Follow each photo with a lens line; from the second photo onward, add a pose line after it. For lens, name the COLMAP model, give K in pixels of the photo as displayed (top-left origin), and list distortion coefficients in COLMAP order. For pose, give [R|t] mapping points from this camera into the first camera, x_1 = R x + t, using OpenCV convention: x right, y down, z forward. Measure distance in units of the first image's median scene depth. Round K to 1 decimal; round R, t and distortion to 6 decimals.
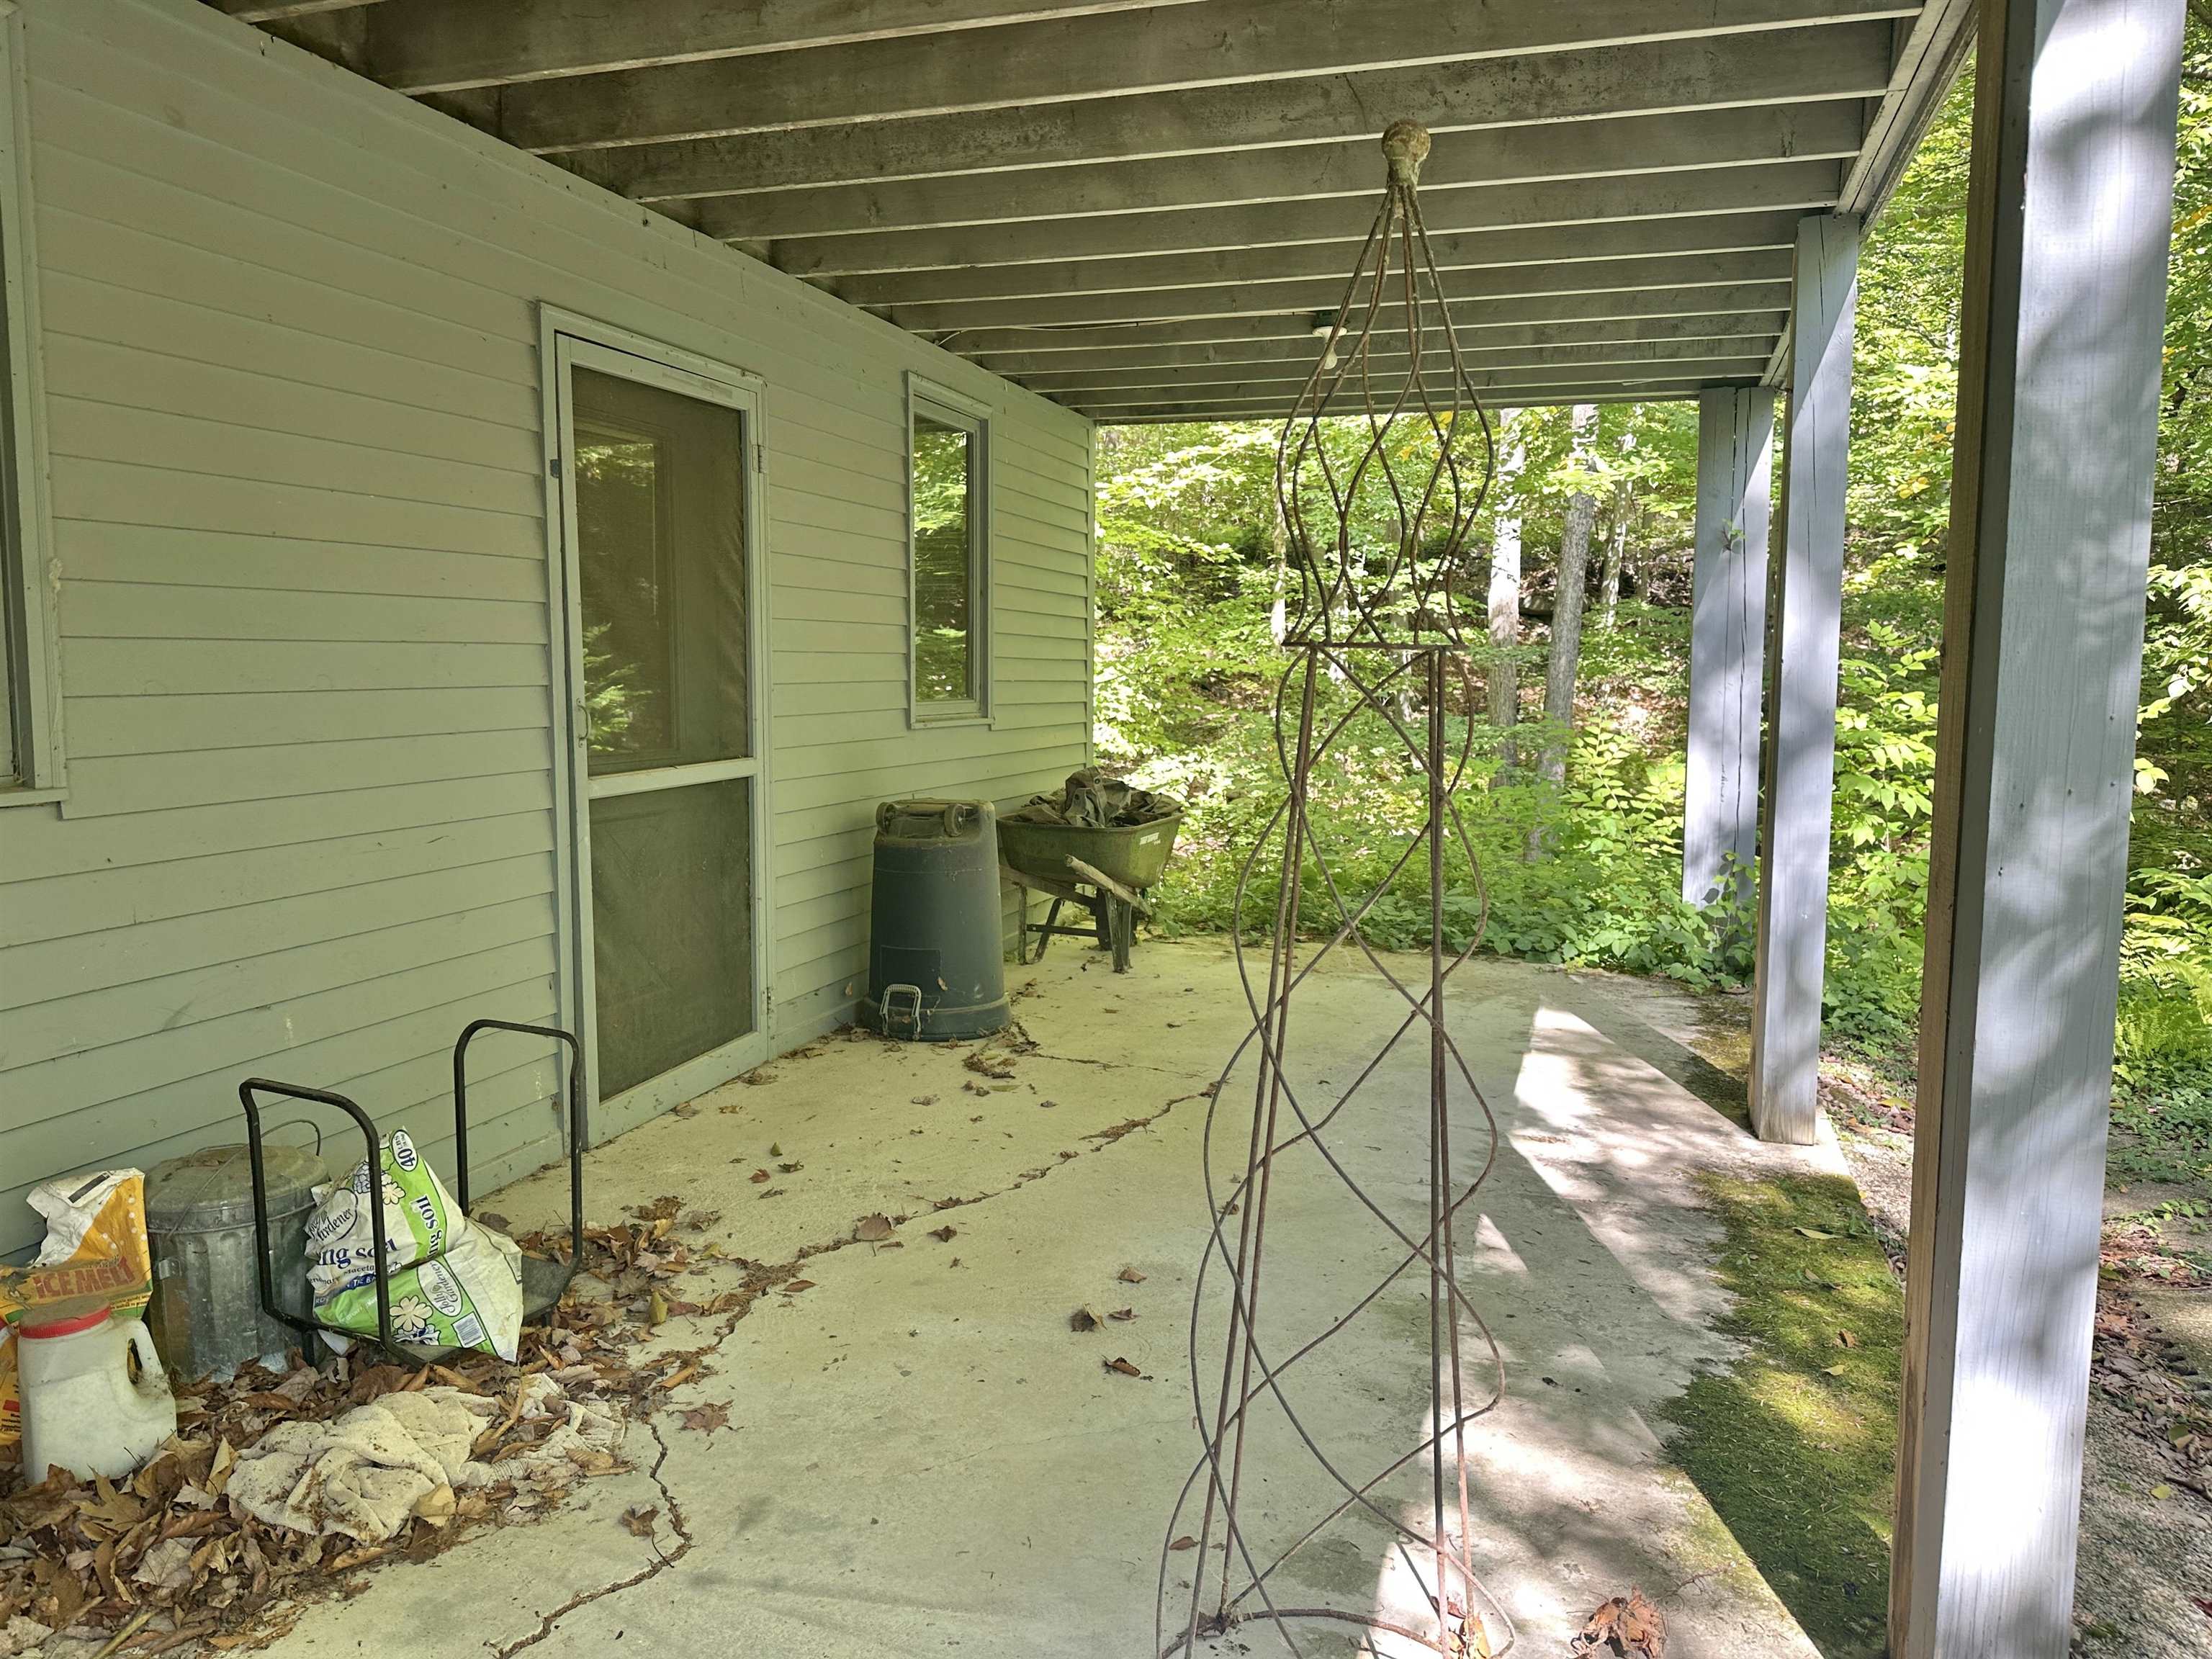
lens RADIAL K [[1562.7, 0, 1106.0], [0, 1562.7, 829.5], [0, 0, 1]] dist [0.140535, -0.198529]
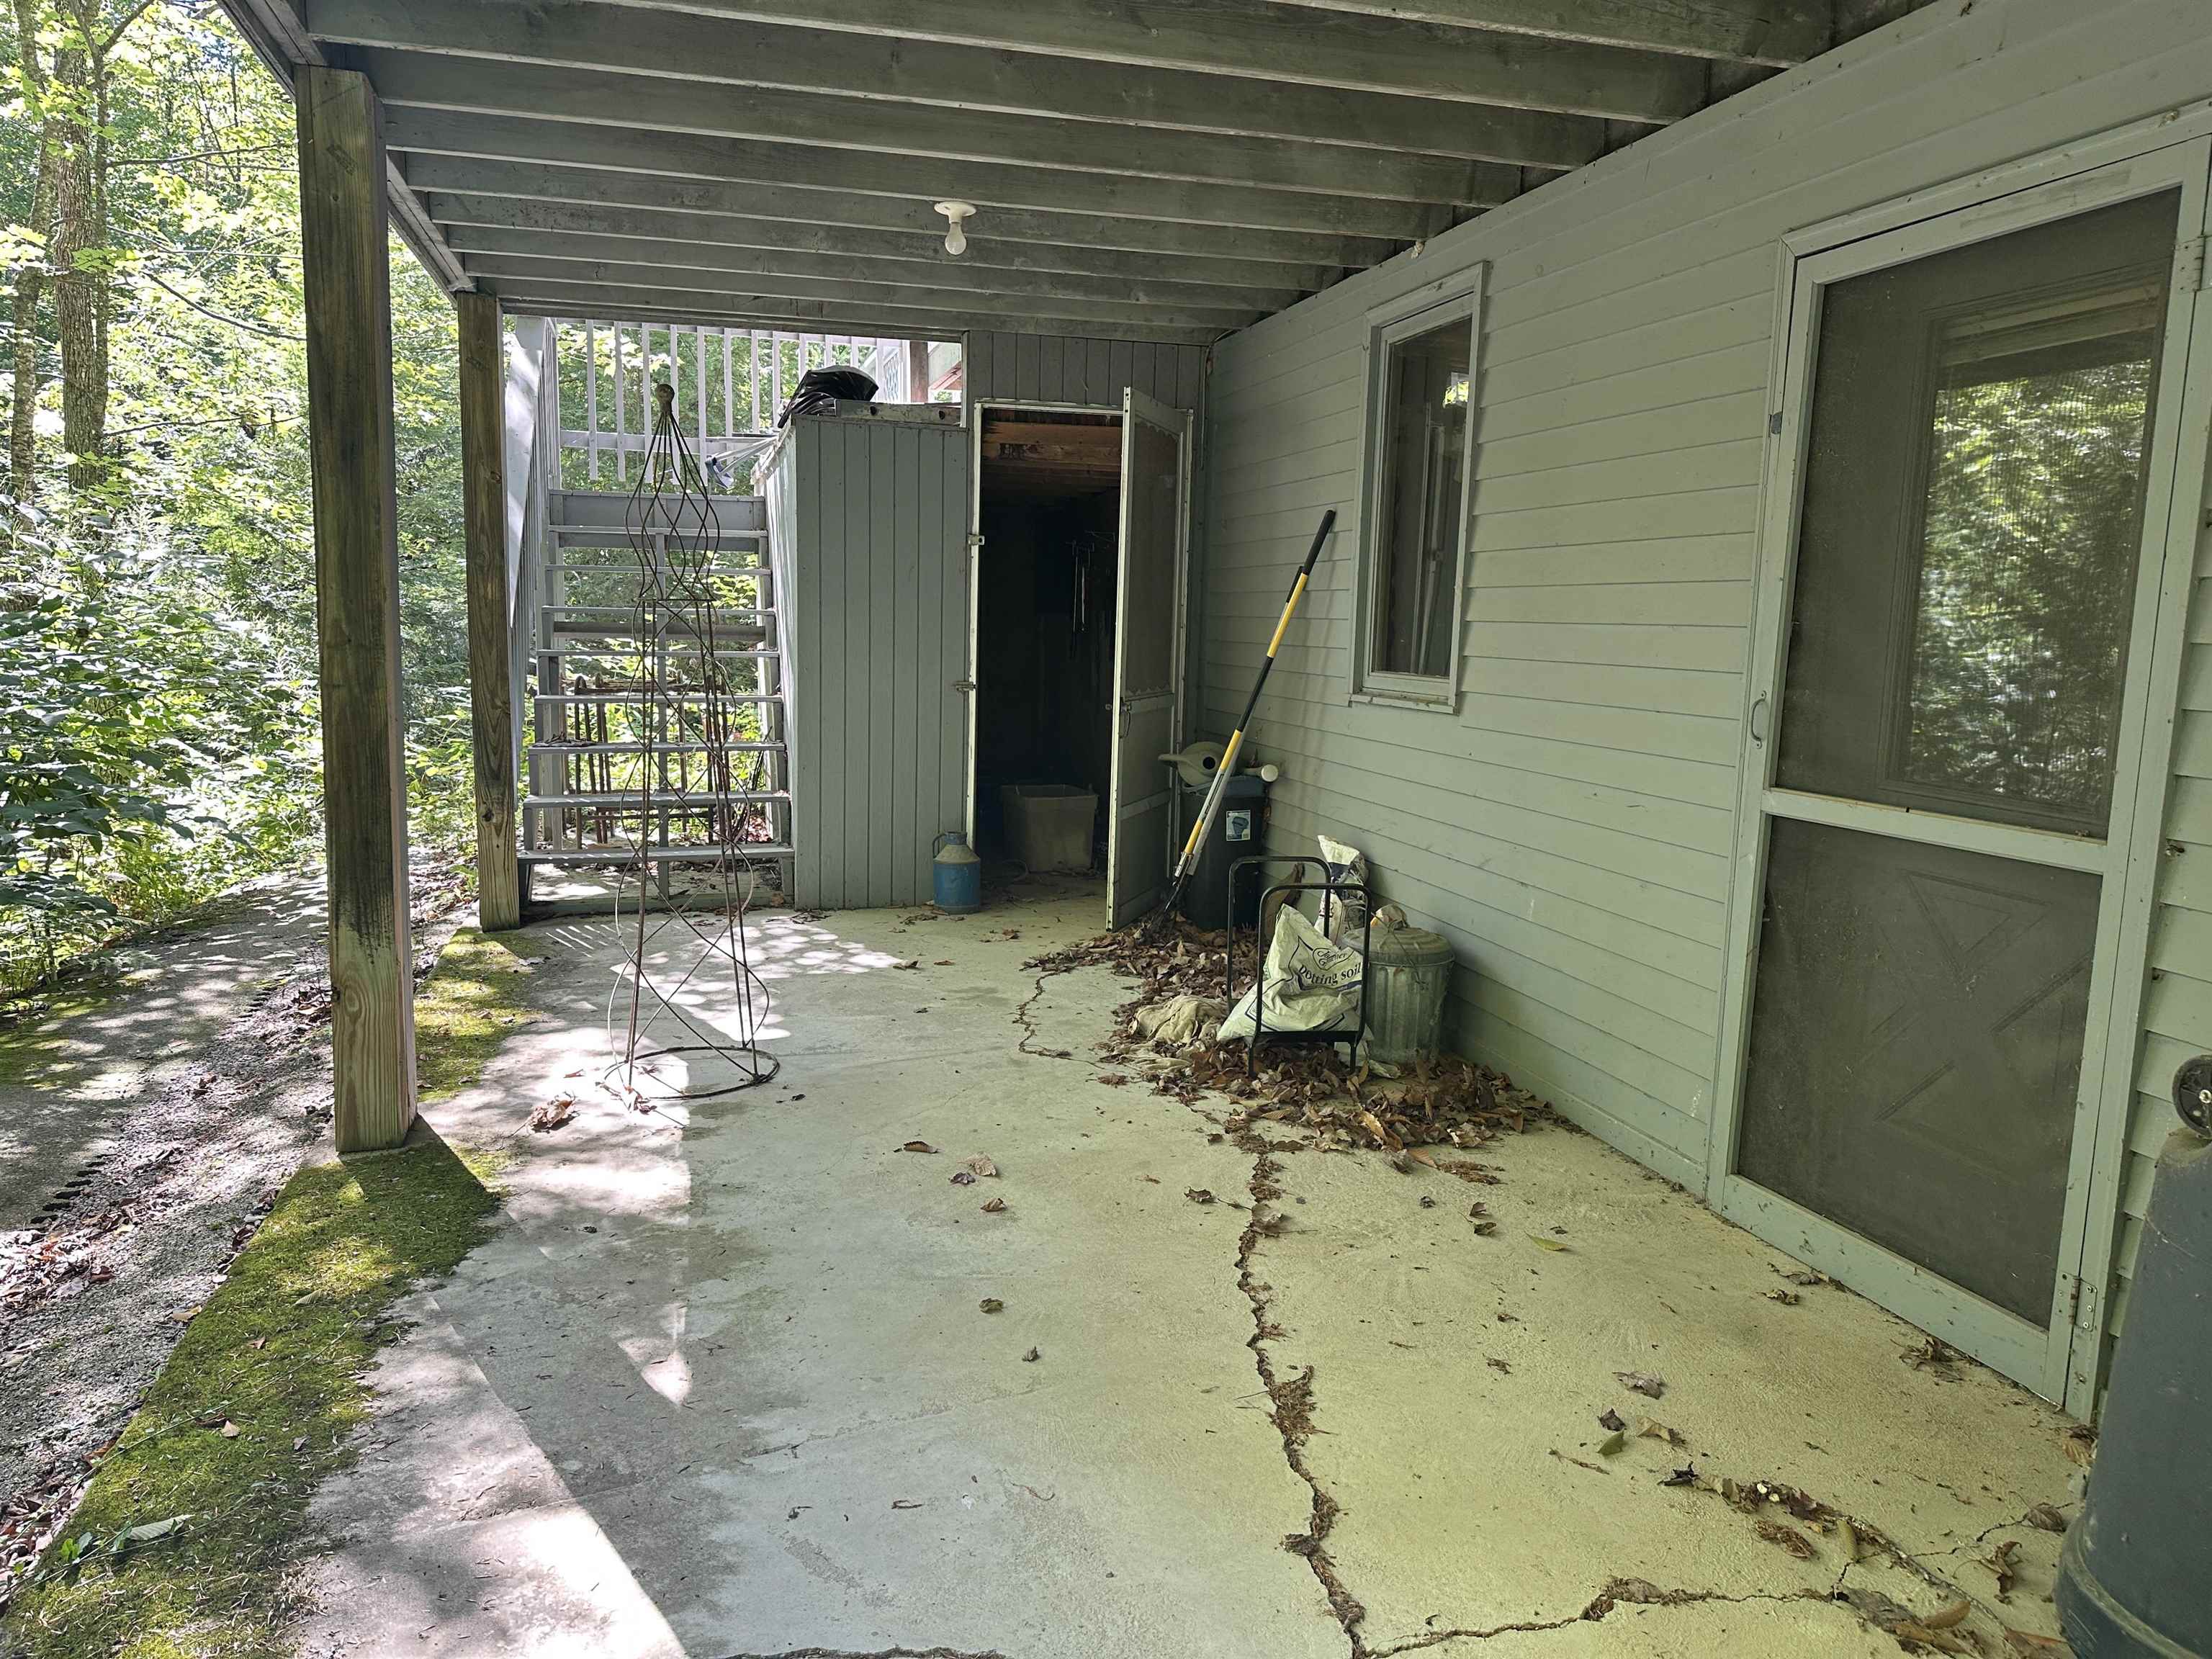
lens RADIAL K [[1562.7, 0, 1106.0], [0, 1562.7, 829.5], [0, 0, 1]] dist [0.140535, -0.198529]
pose [[-0.835547, 0.045633, -0.547521, 0.502153], [-0.092403, 0.970679, 0.221912, -0.195754], [0.541593, 0.236010, -0.806831, 1.772379]]
